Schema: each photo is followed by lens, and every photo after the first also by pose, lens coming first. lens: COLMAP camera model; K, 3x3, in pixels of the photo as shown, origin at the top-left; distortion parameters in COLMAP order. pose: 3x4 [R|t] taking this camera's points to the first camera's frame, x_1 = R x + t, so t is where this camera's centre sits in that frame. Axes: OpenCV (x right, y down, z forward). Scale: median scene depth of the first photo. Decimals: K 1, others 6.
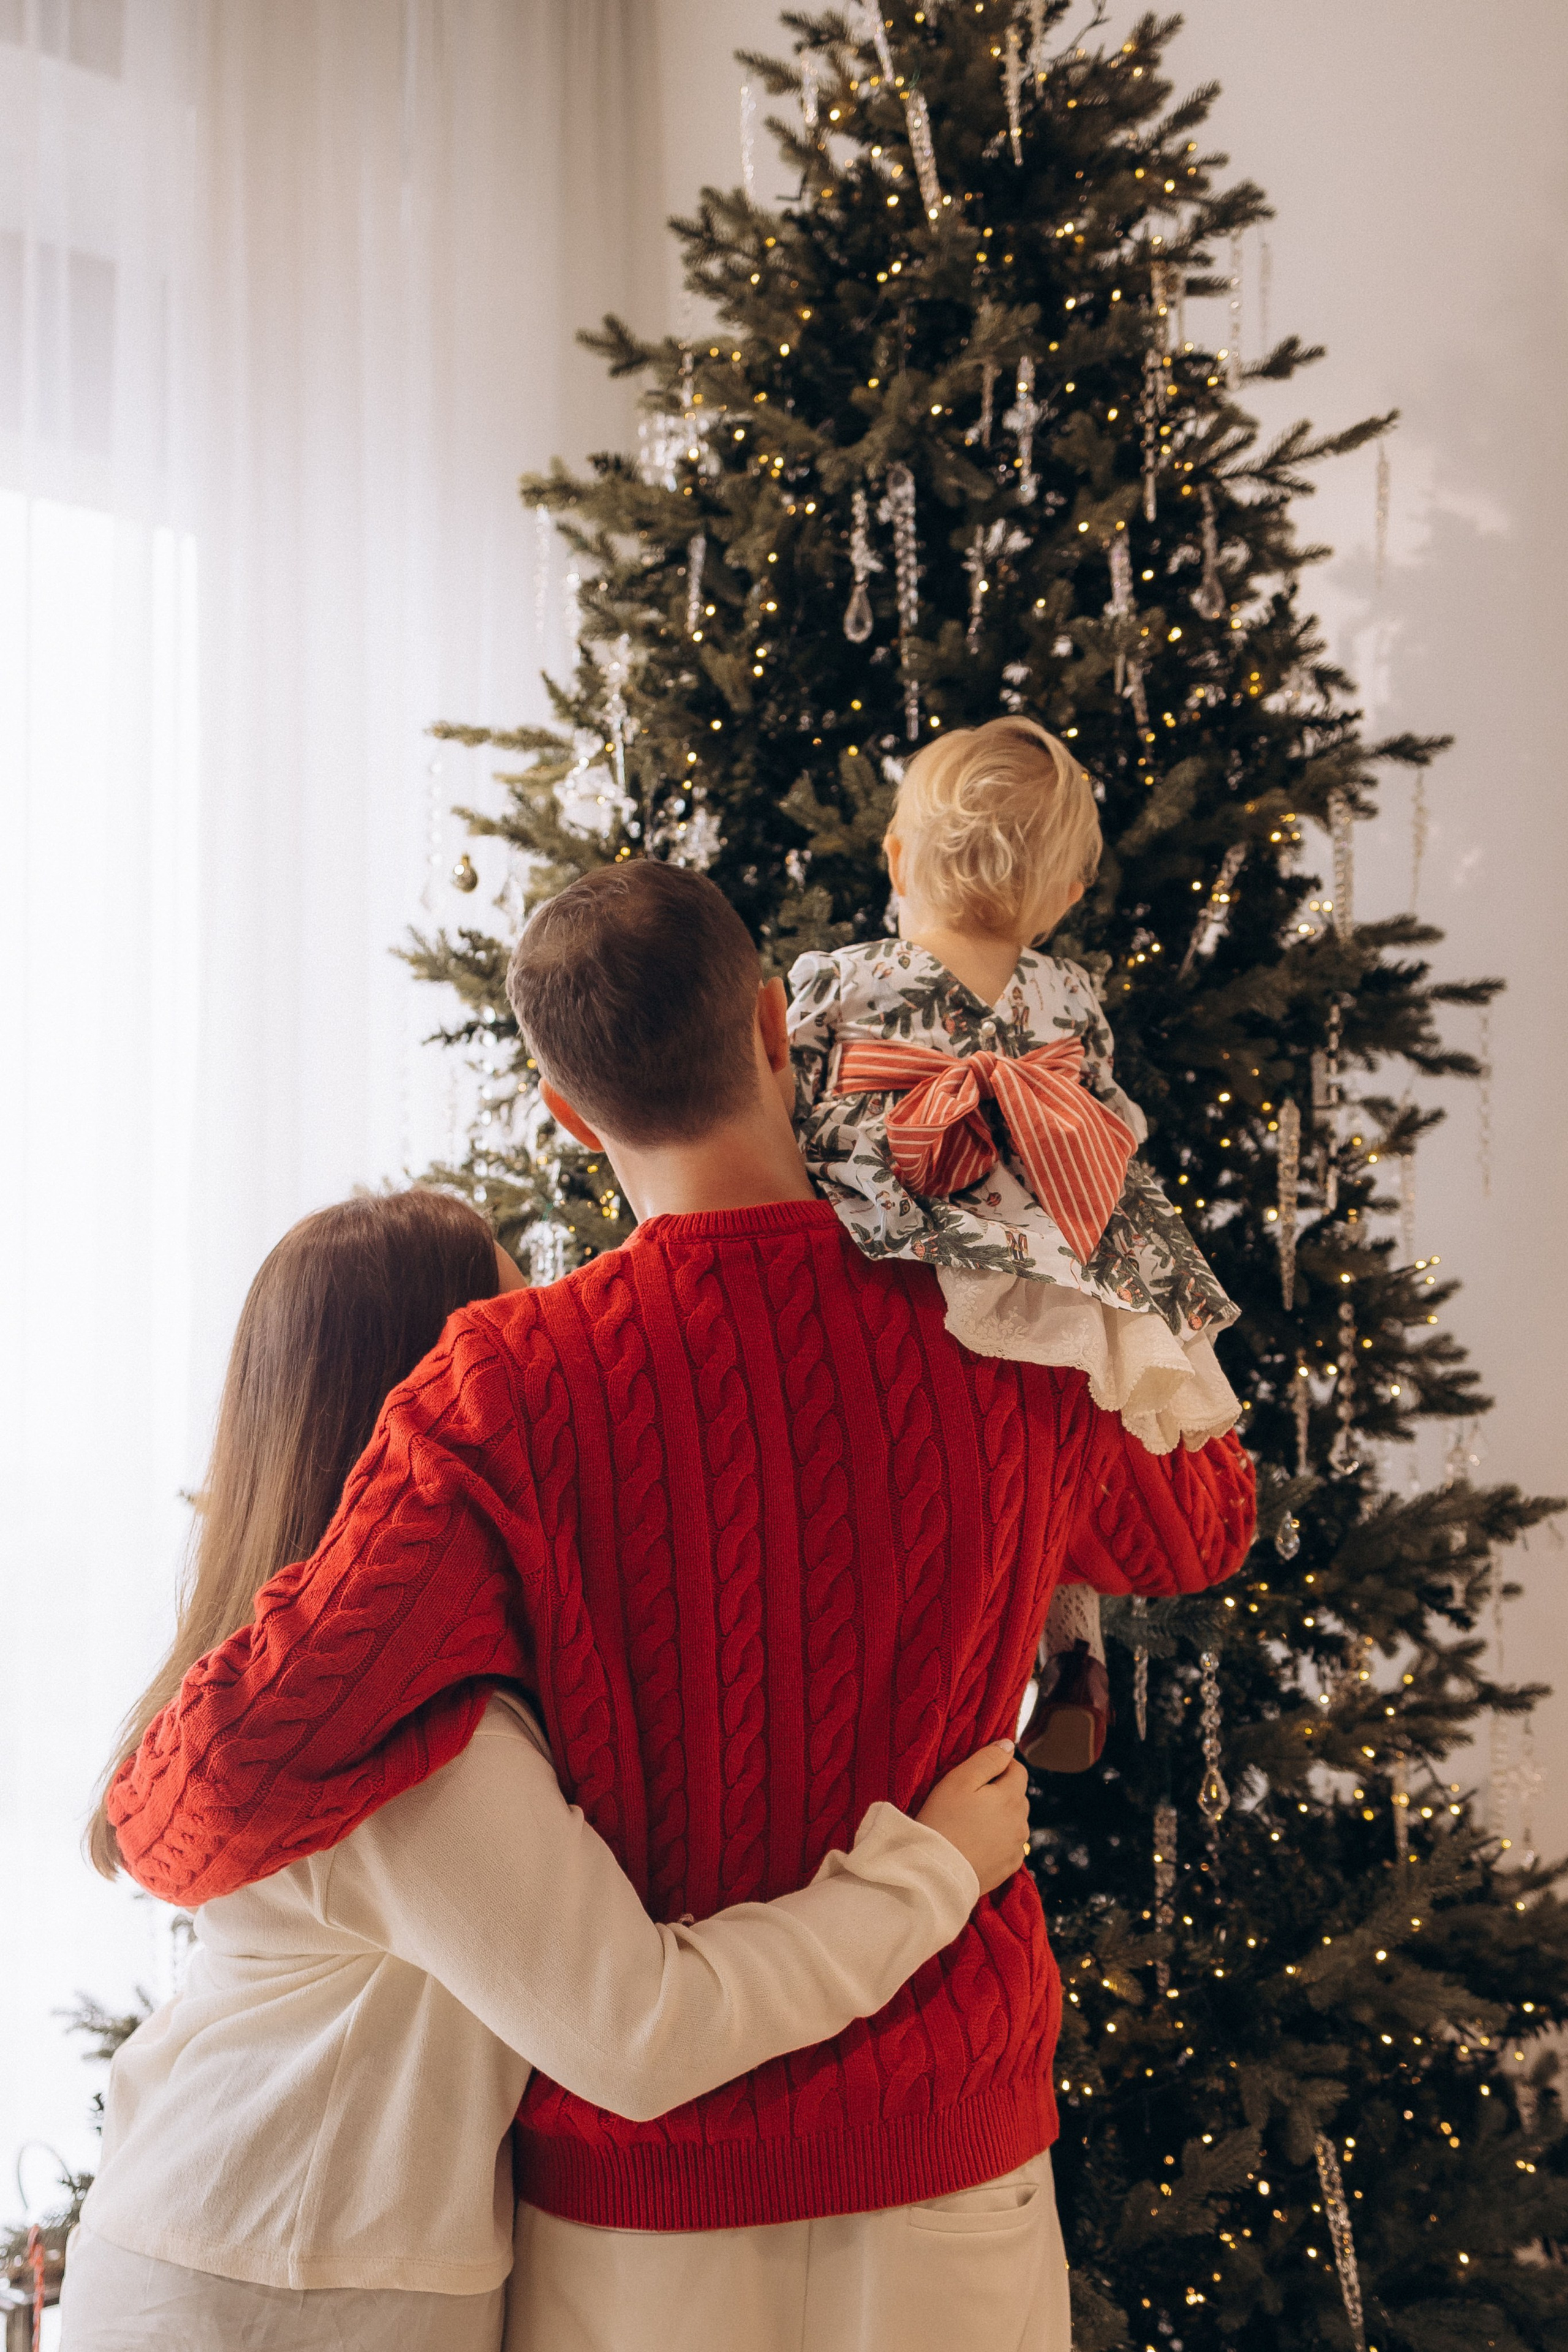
lens RADIAL K [[3076.6, 0, 678.7], [0, 3076.6, 1414.7], [0, 0, 1]] dist [0.035621, 0.000000]
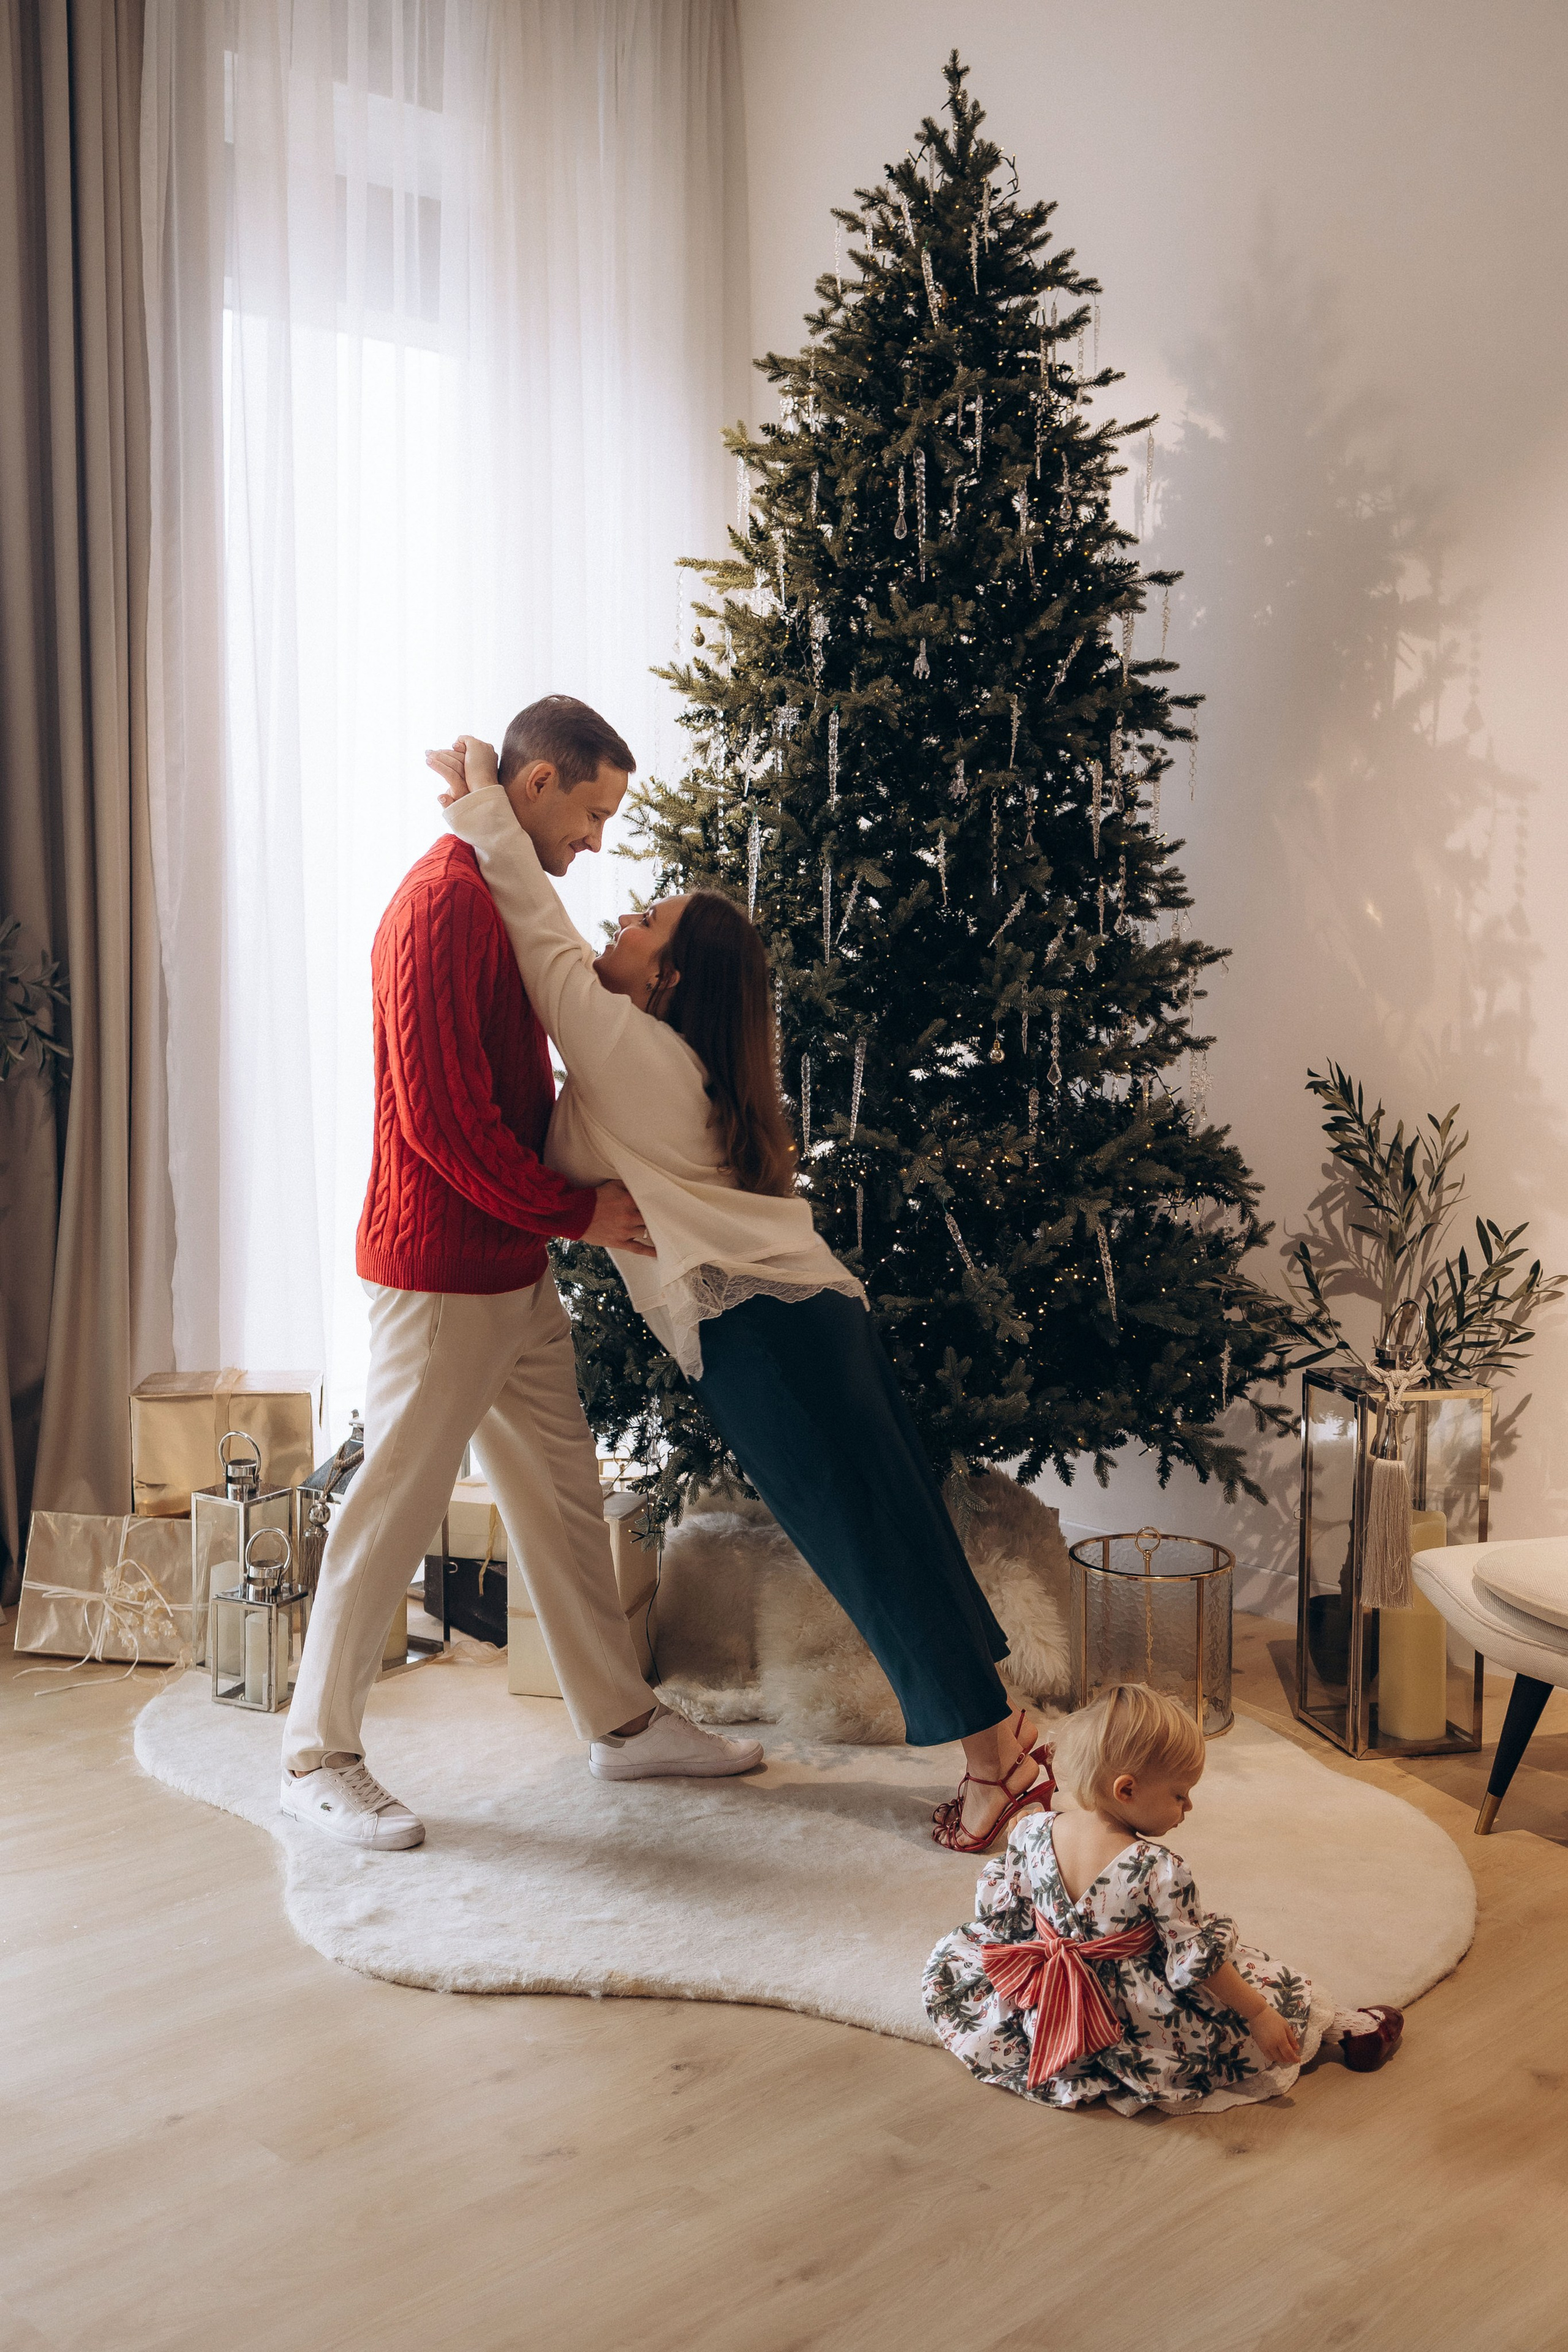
lens RADIAL K [[2468.5, 0, 725.1], [0, 2468.5, 1204.3], [0, 0, 1]] dist [0.038995, 0.000000]
pose [[0.999299, -0.001954, 0.037393, -0.113526], [-0.002619, 0.992544, 0.121856, -0.003858], [-0.037352, -0.121868, 0.991843, -0.661793]]
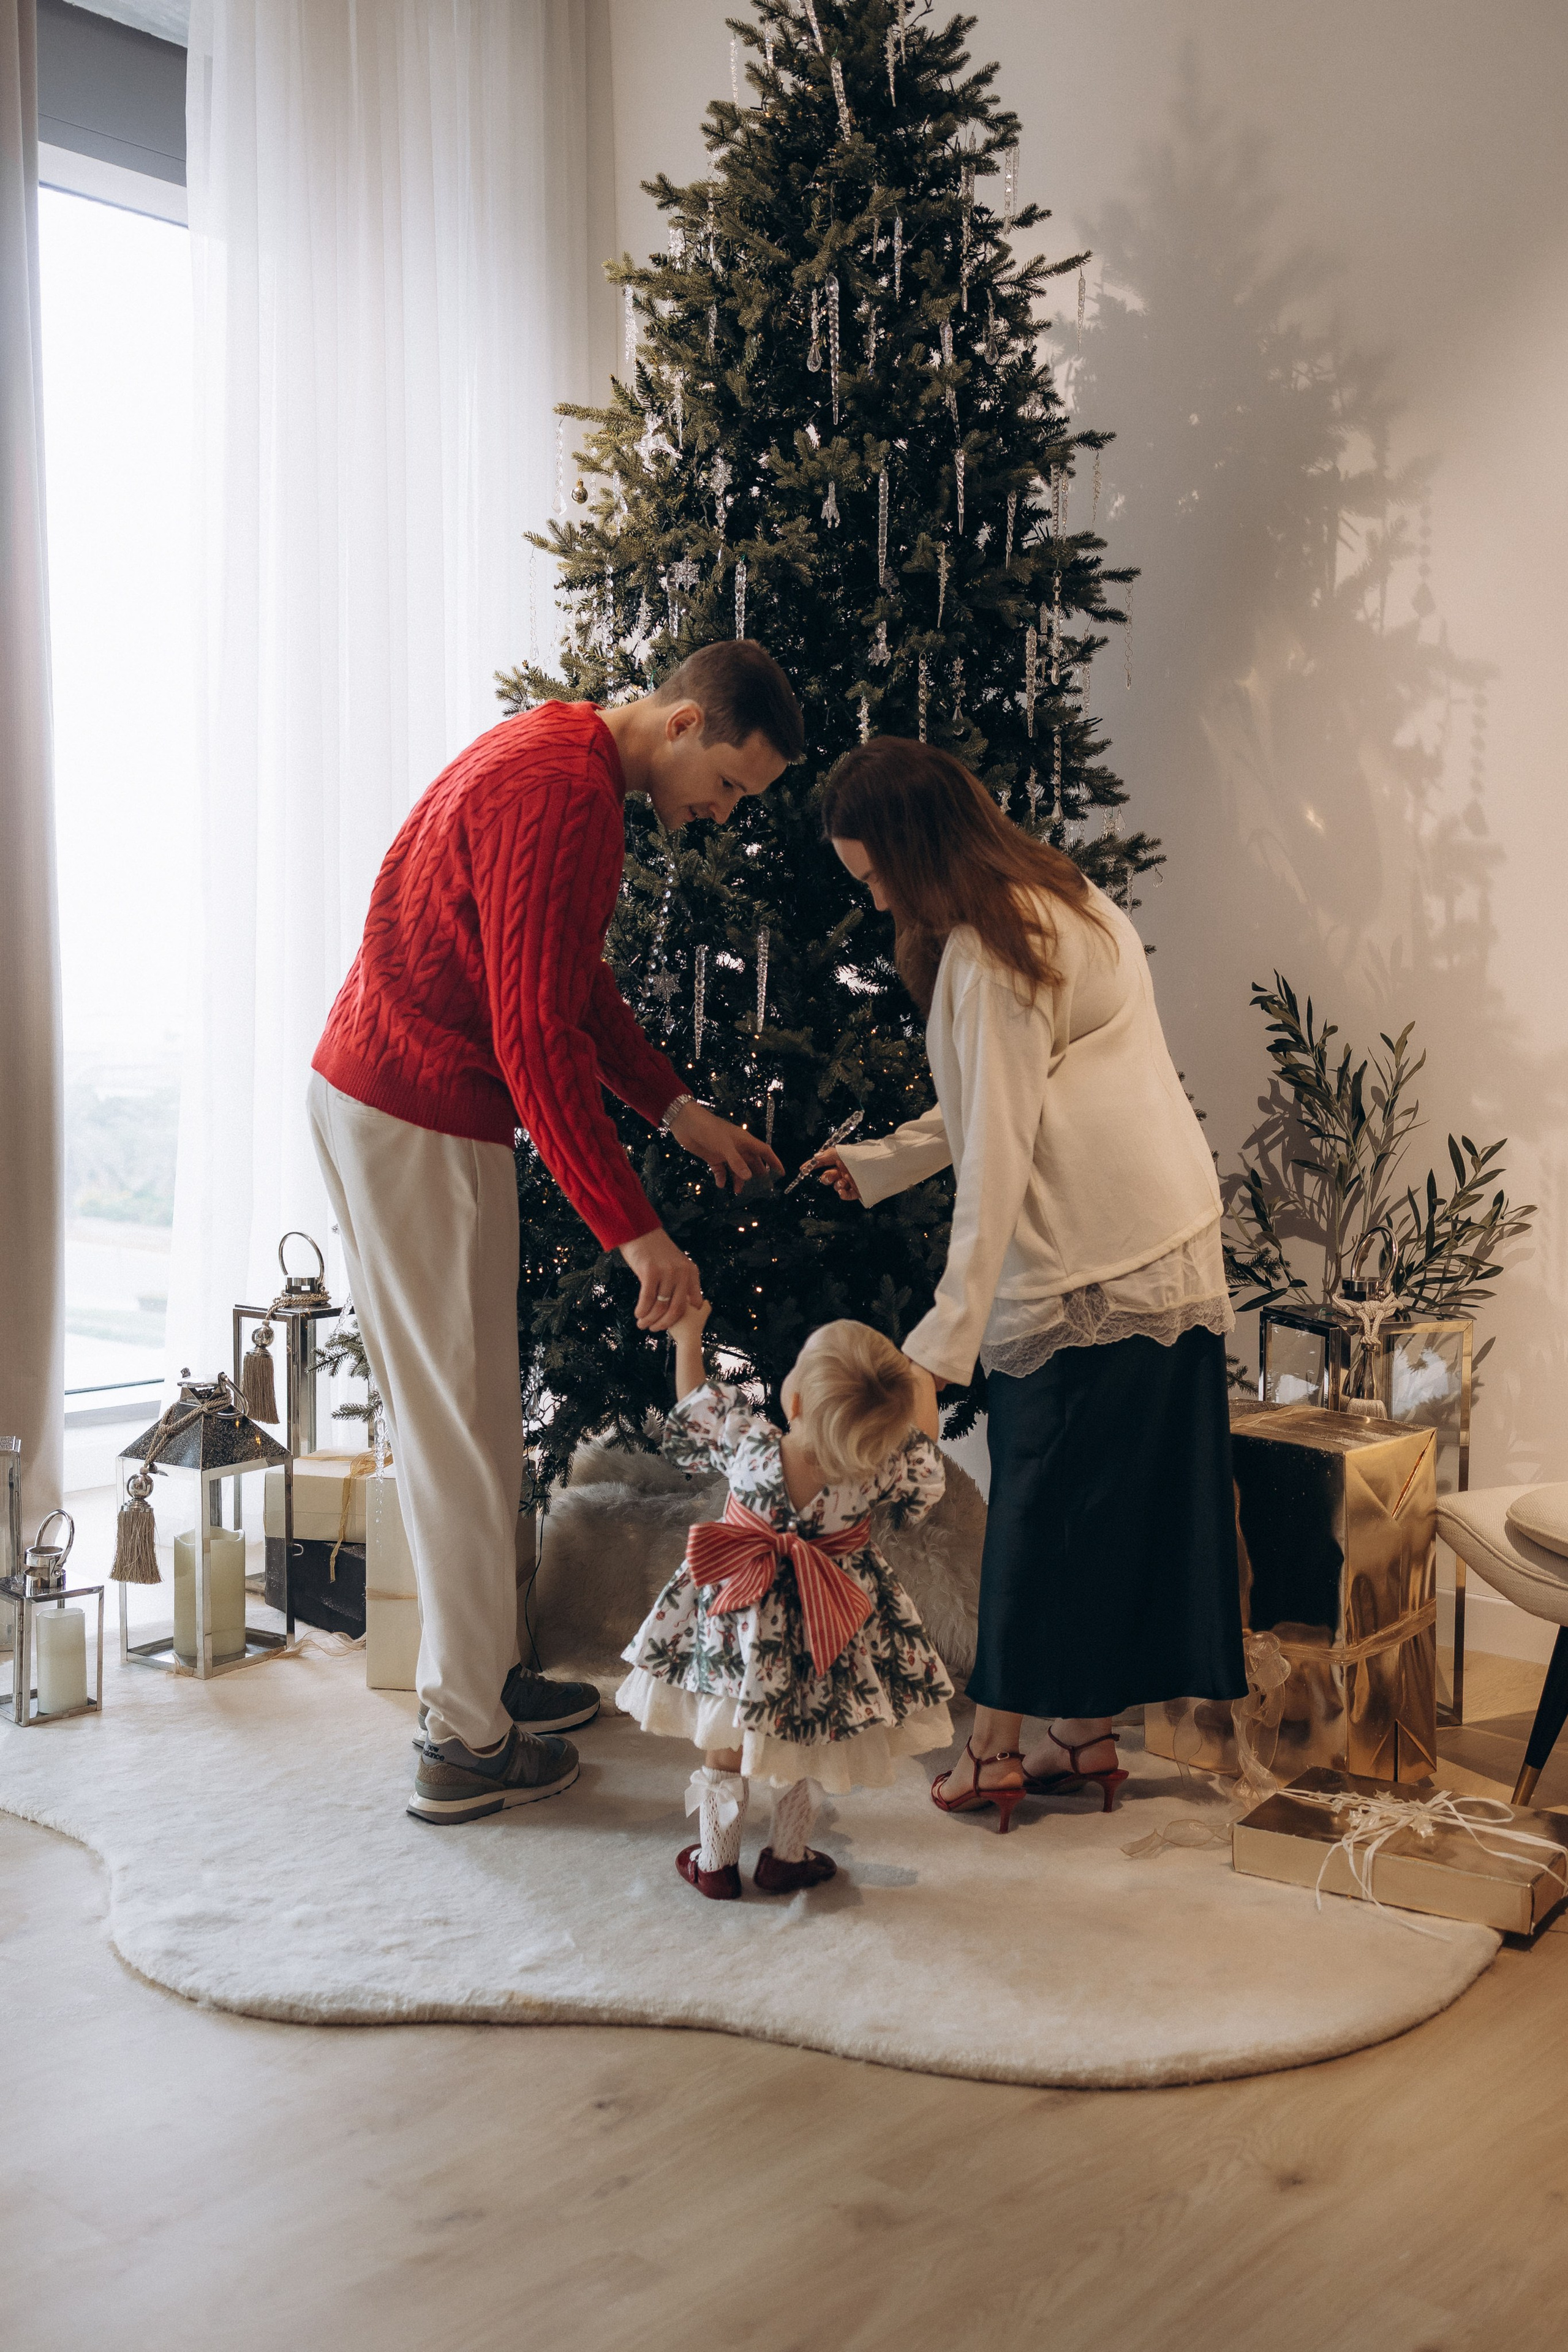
lens RADIAL K [[2468.5, 0, 759.9], [0, 2468.5, 1188.5], [0, 0, 1]] dist [0.038995, 0.000000]
pose [[0.992158, -0.004128, 0.124922, -0.148084], [-0.007967, 0.995334, 0.096163, 0.089903], [-0.124736, -0.096404, 0.987495, -0.484766]]
